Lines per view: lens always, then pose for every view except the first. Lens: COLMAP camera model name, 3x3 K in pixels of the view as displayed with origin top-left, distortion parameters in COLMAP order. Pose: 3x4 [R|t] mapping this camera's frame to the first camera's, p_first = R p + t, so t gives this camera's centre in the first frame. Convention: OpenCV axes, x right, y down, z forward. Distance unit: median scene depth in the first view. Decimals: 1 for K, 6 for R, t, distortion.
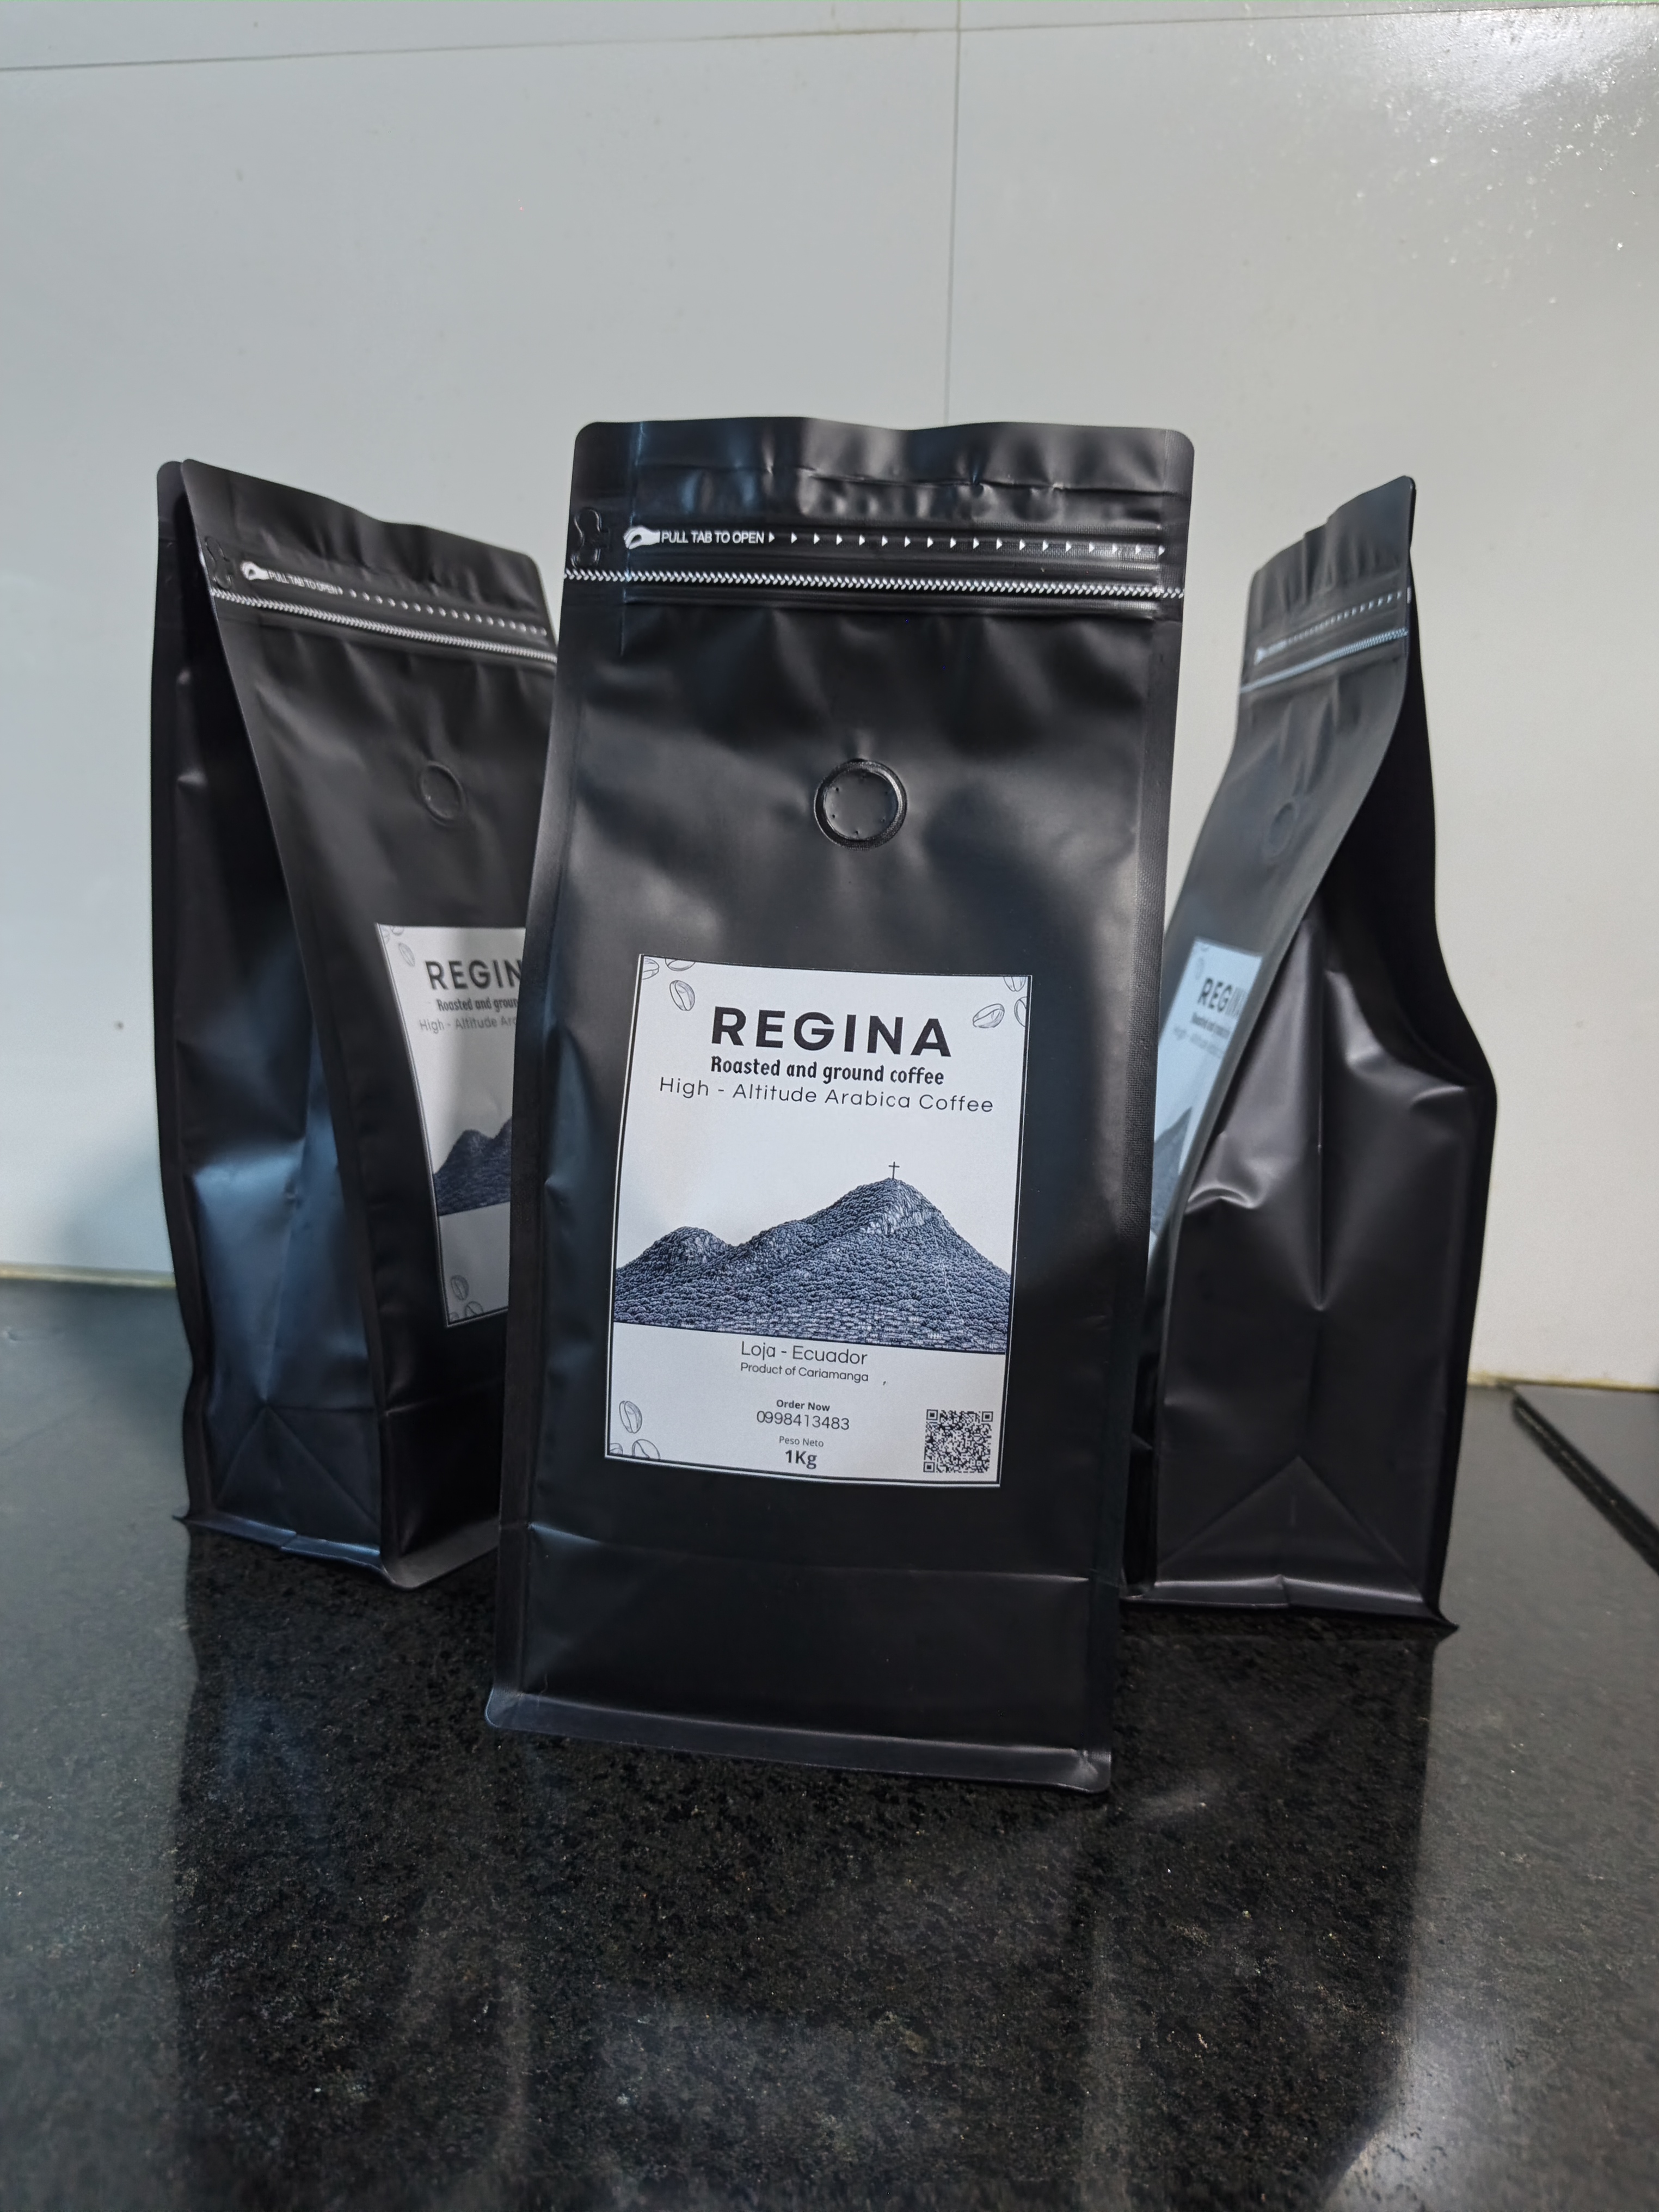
lens RADIAL K [[1629.4, 0, 829.5], [0, 1629.4, 1106.0], [0, 0, 1]] dist [0.001246, -0.034774]
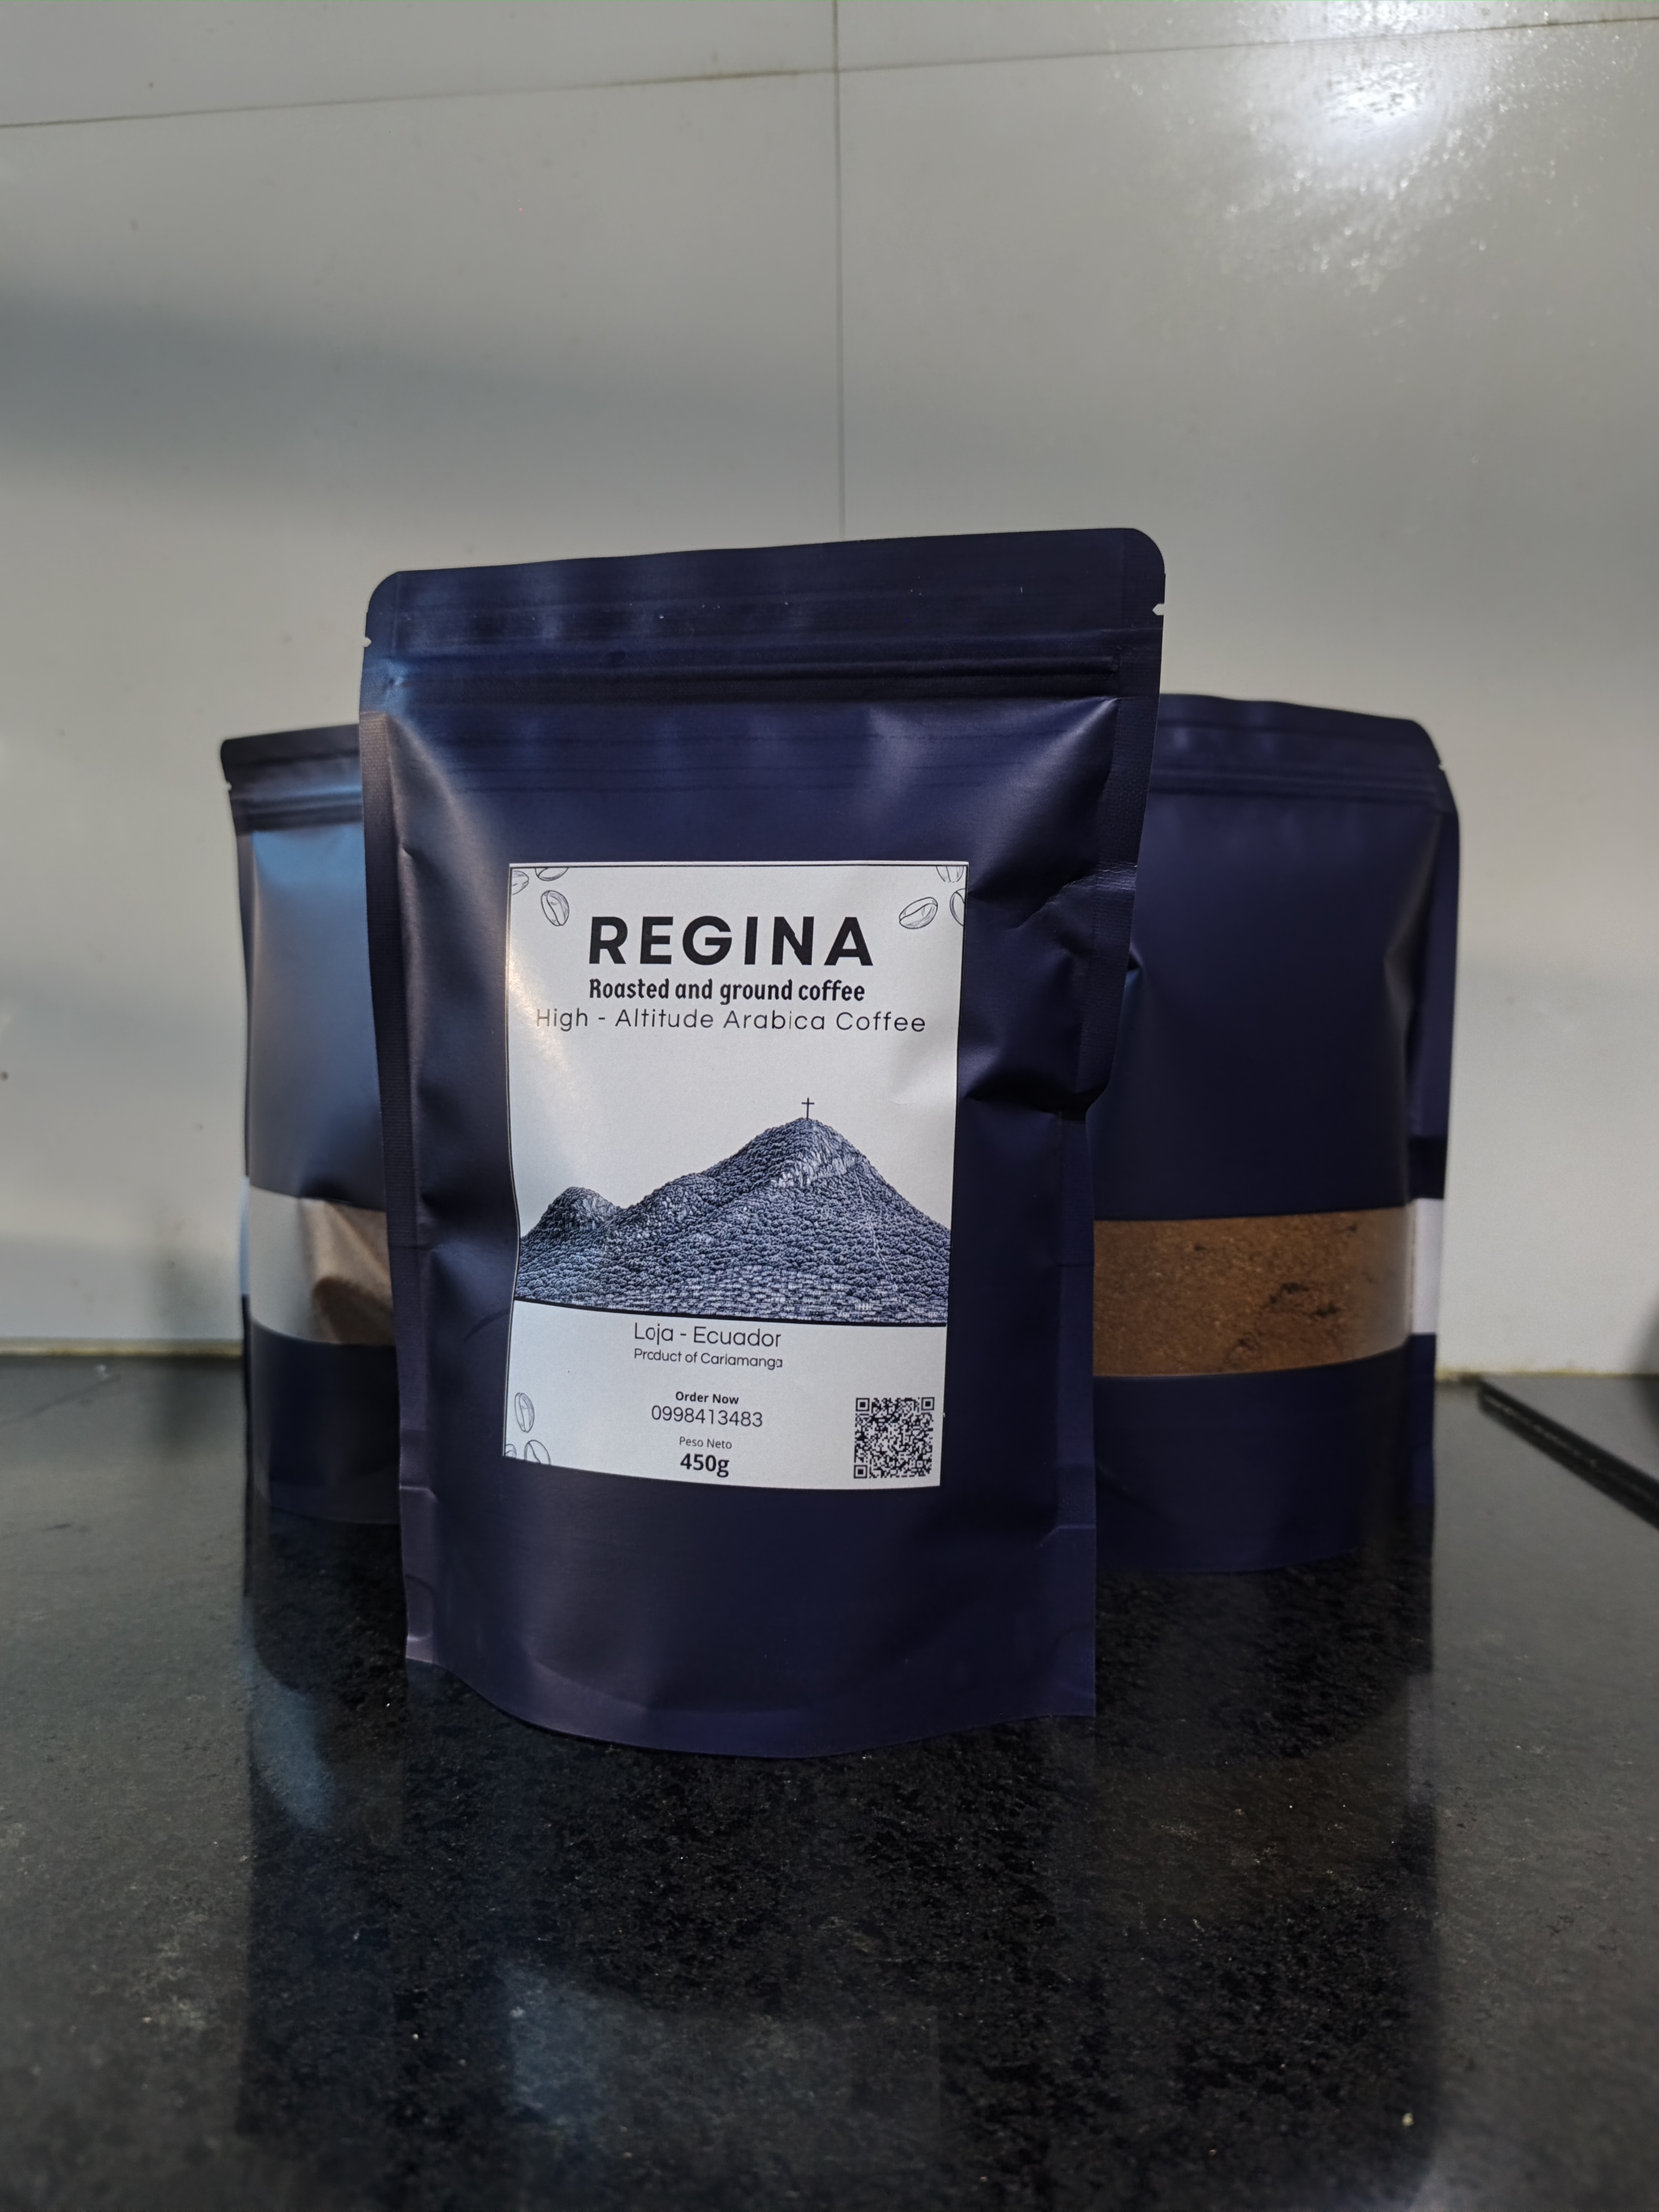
lens RADIAL K [[1628.9, 0, 830.2], [0, 1628.9, 1090.3], [0, 0, 1]] dist [0.006704, -0.041336]
pose [[0.998452, -0.037319, 0.041248, 0.014717], [0.041980, 0.992050, -0.118632, 0.214267], [-0.036492, 0.120180, 0.992081, 0.092360]]
